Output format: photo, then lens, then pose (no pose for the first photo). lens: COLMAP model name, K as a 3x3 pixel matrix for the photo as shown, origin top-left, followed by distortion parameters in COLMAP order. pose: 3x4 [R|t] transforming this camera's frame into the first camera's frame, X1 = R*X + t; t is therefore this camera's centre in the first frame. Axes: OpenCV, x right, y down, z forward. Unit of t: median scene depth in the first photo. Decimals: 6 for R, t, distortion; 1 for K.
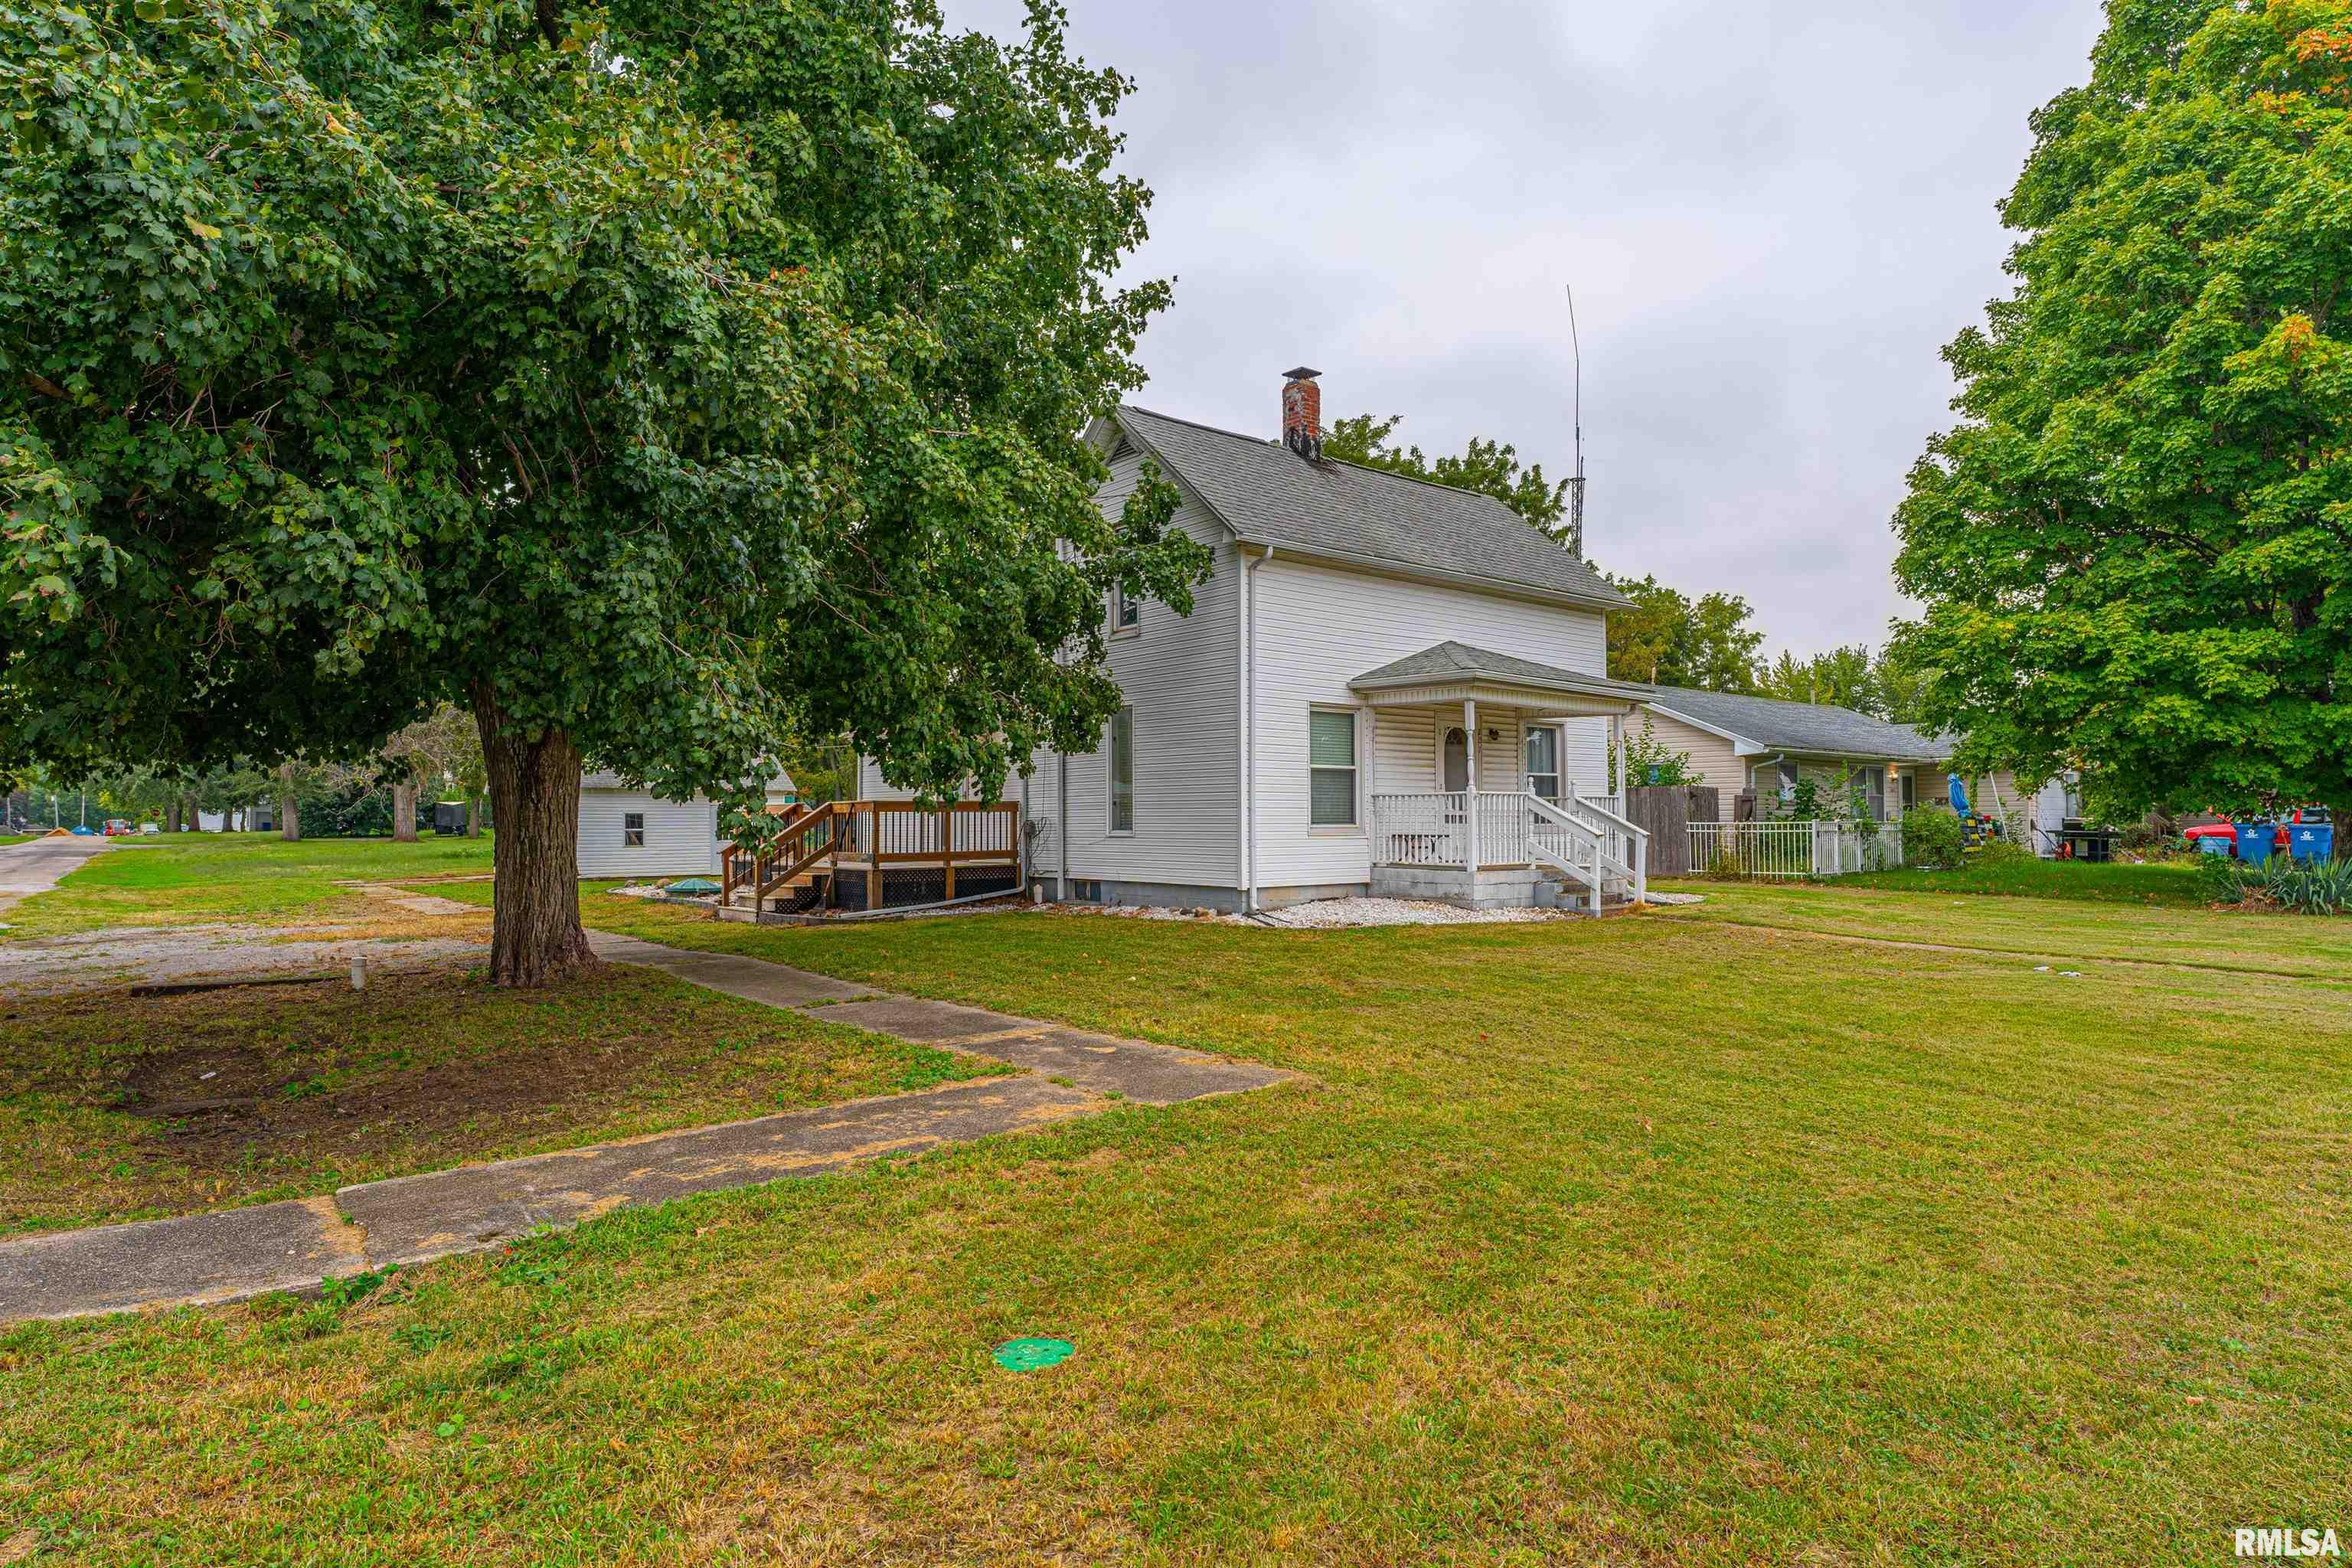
lens RADIAL K [[1290.0, 0, 1176.0], [0, 1290.0, 784.0], [0, 0, 1]] dist [0.000037, -0.000053]
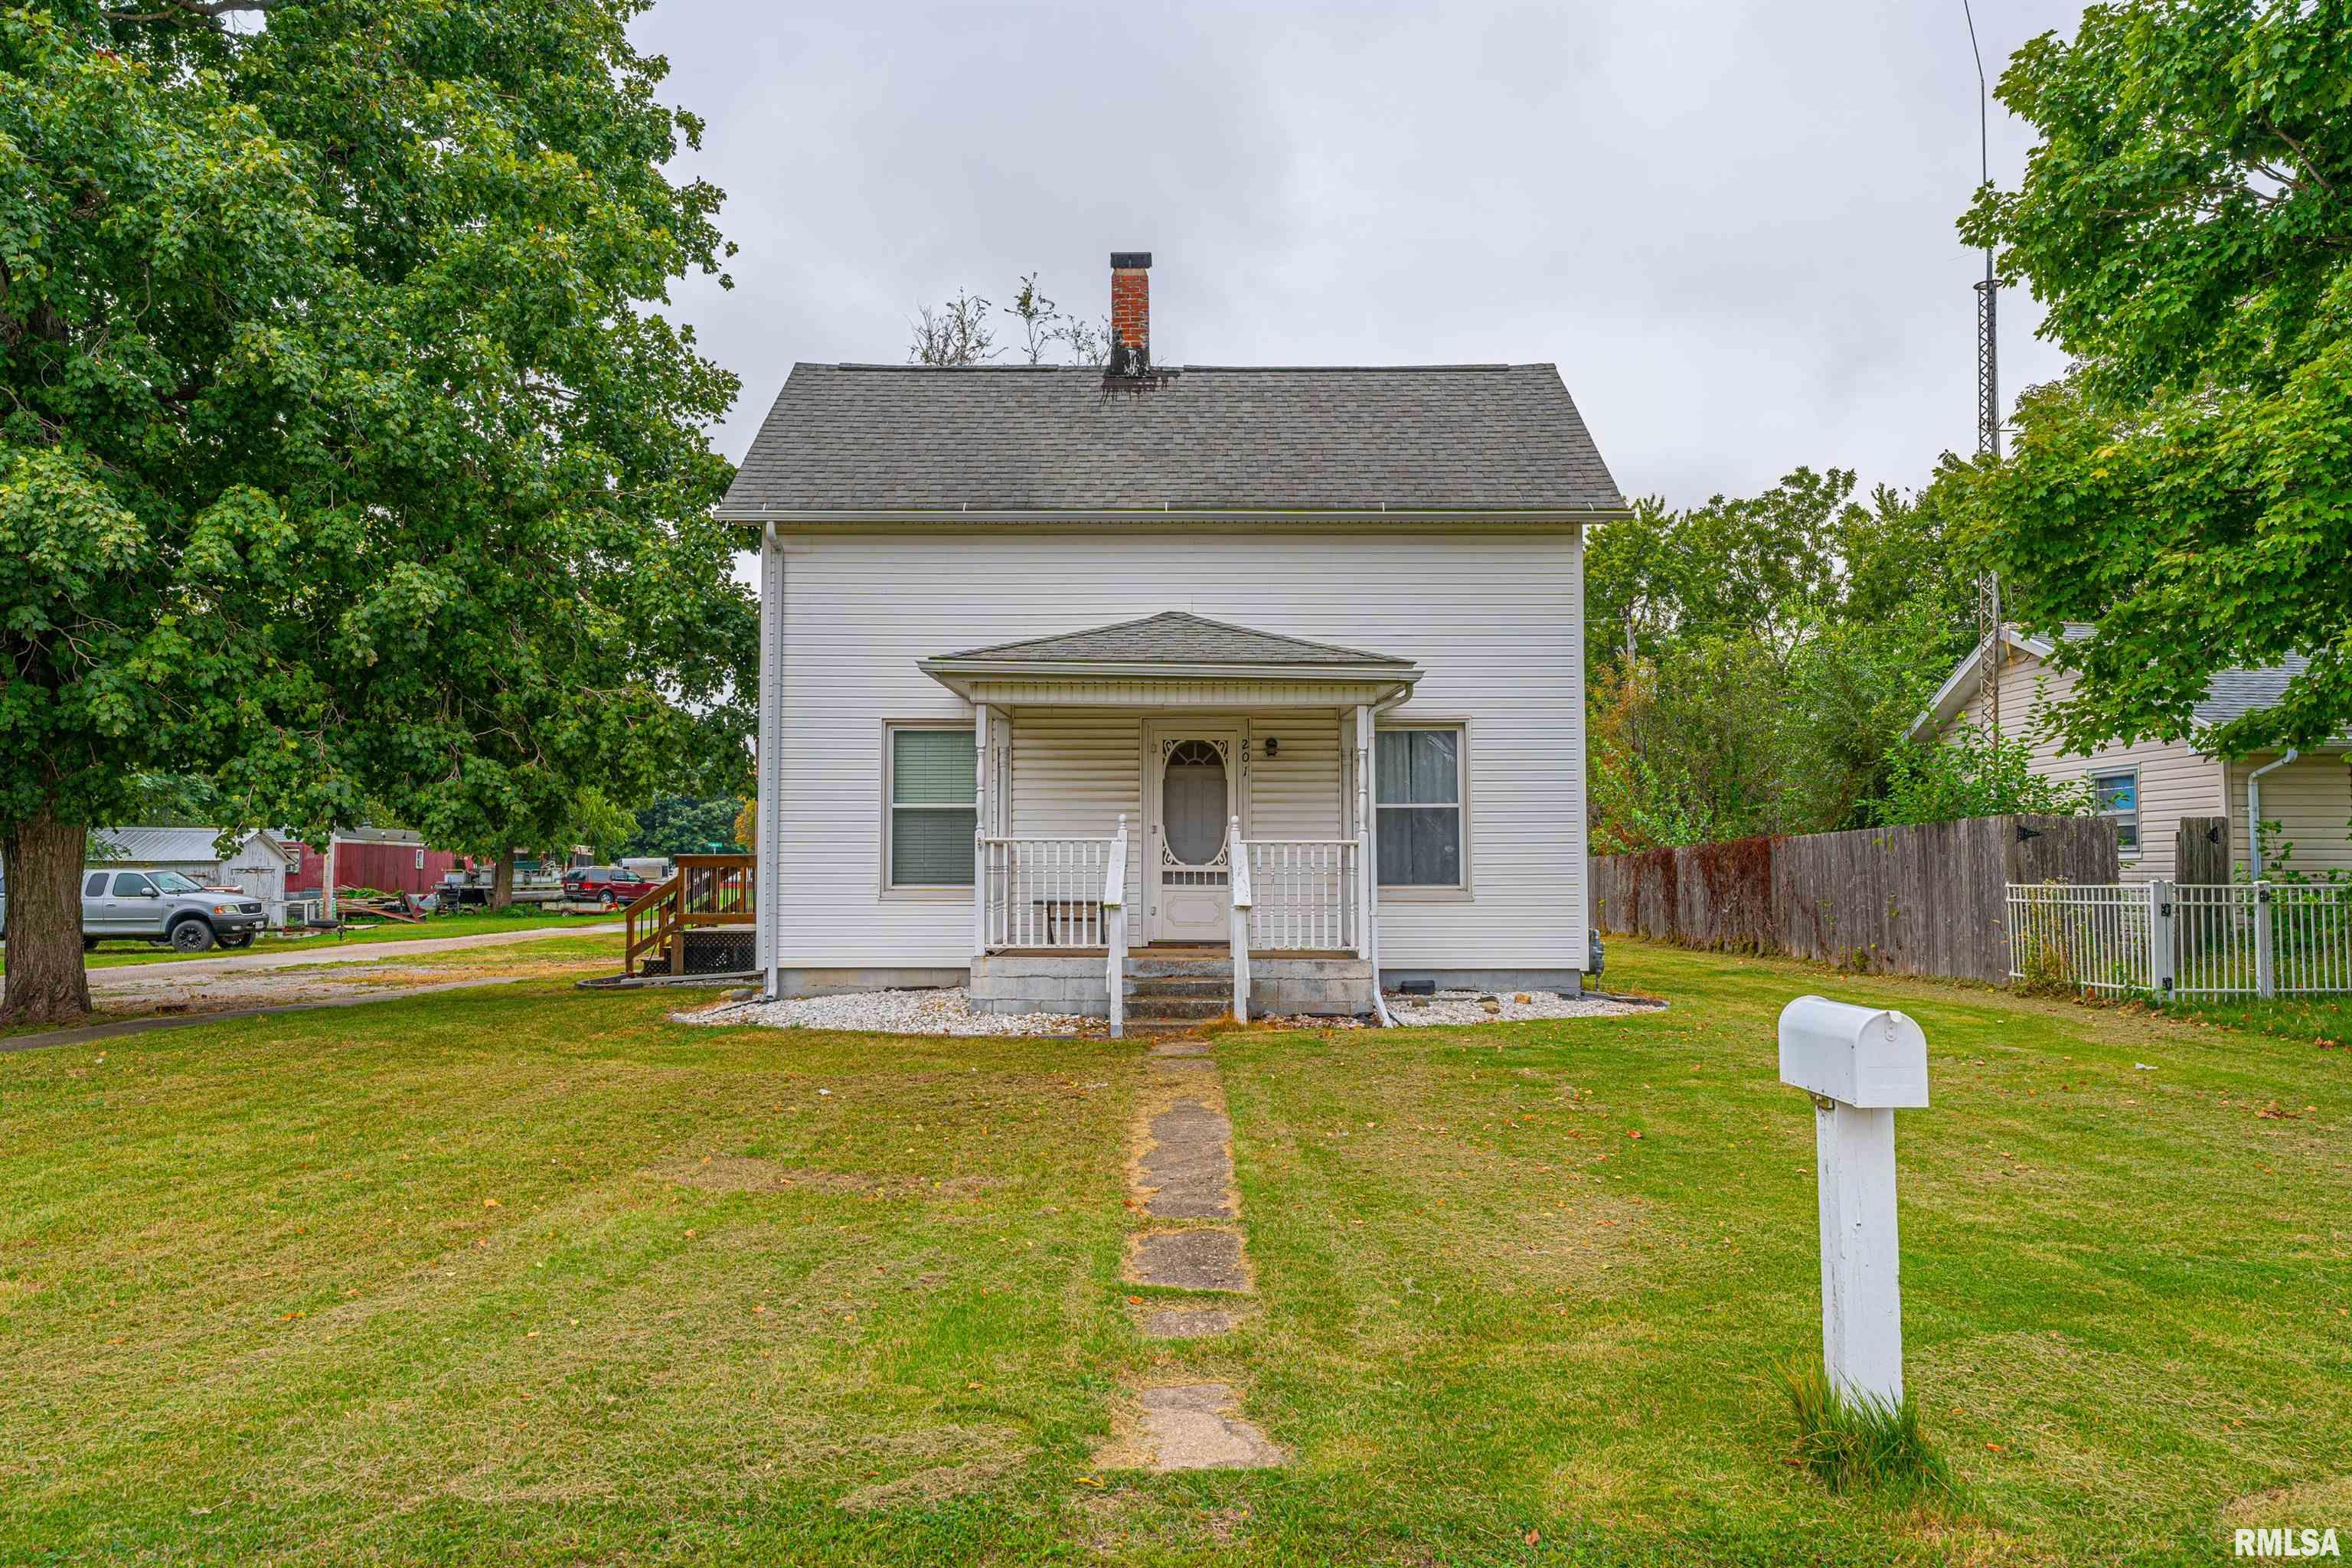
lens RADIAL K [[1580.2, 0, 1176.0], [0, 1580.2, 784.0], [0, 0, 1]] dist [-0.000096, 0.000261]
pose [[0.738033, -0.040439, -0.673552, 0.802120], [0.011650, 0.998817, -0.047202, 0.017674], [0.674664, 0.026989, 0.737631, 0.429861]]
